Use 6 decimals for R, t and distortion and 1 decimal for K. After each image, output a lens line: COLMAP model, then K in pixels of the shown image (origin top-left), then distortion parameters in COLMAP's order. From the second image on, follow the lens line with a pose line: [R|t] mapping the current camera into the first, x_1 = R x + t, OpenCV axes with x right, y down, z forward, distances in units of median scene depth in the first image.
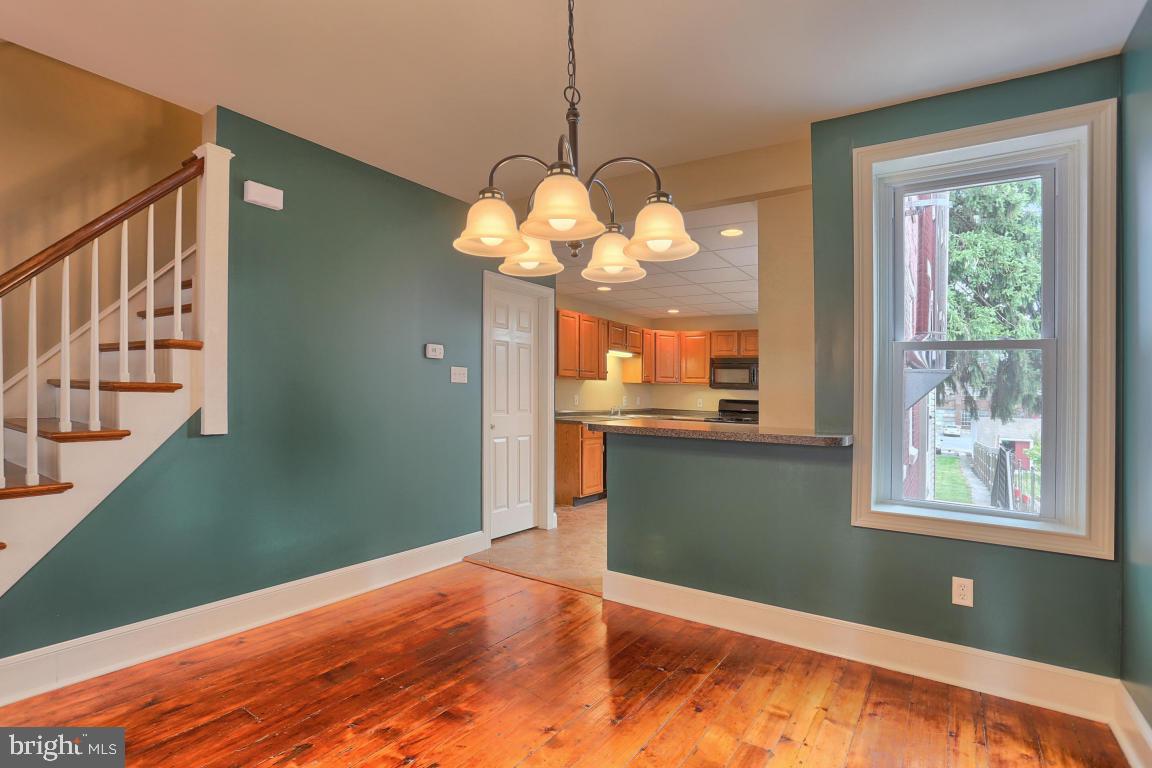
lens RADIAL K [[564.5, 0, 565.8], [0, 564.5, 384.7], [0, 0, 1]] dist [-0.065525, 0.028129]
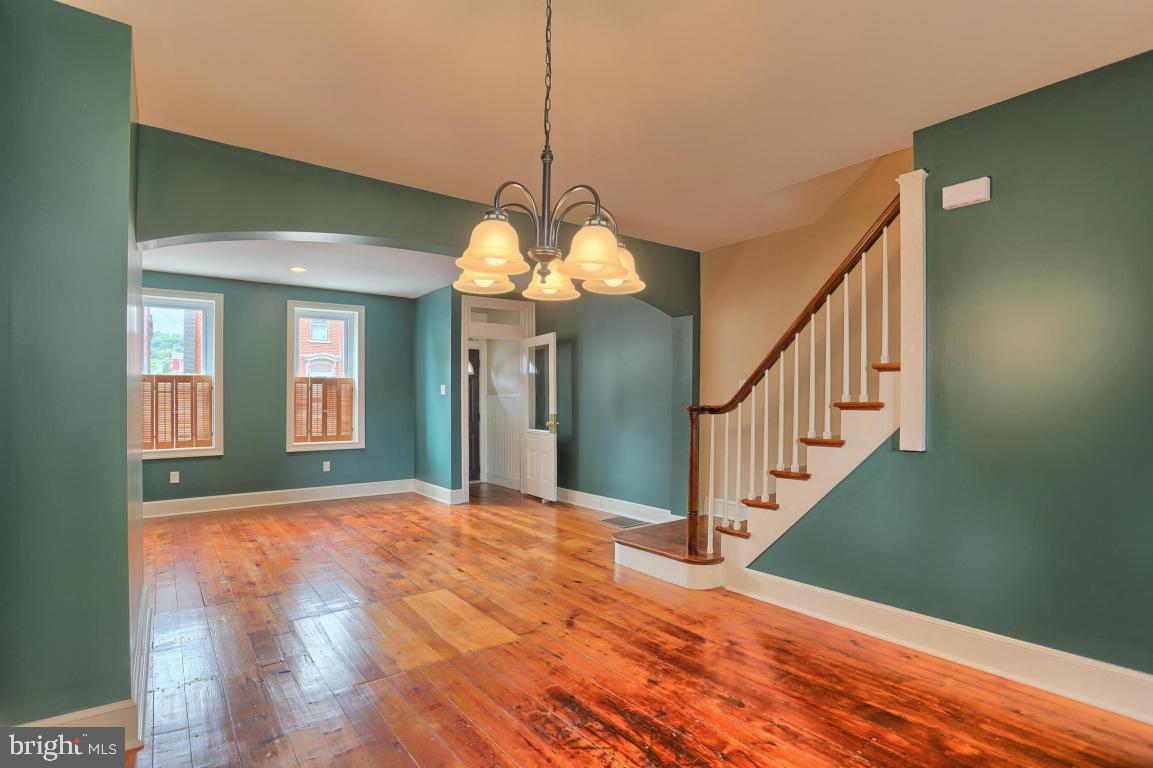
lens RADIAL K [[573.3, 0, 580.6], [0, 573.3, 407.4], [0, 0, 1]] dist [-0.040167, 0.000448]
pose [[-0.311311, -0.010925, -0.950245, 0.376138], [0.010205, 0.999838, -0.014839, 0.011912], [0.950253, -0.014317, -0.311149, 0.488843]]
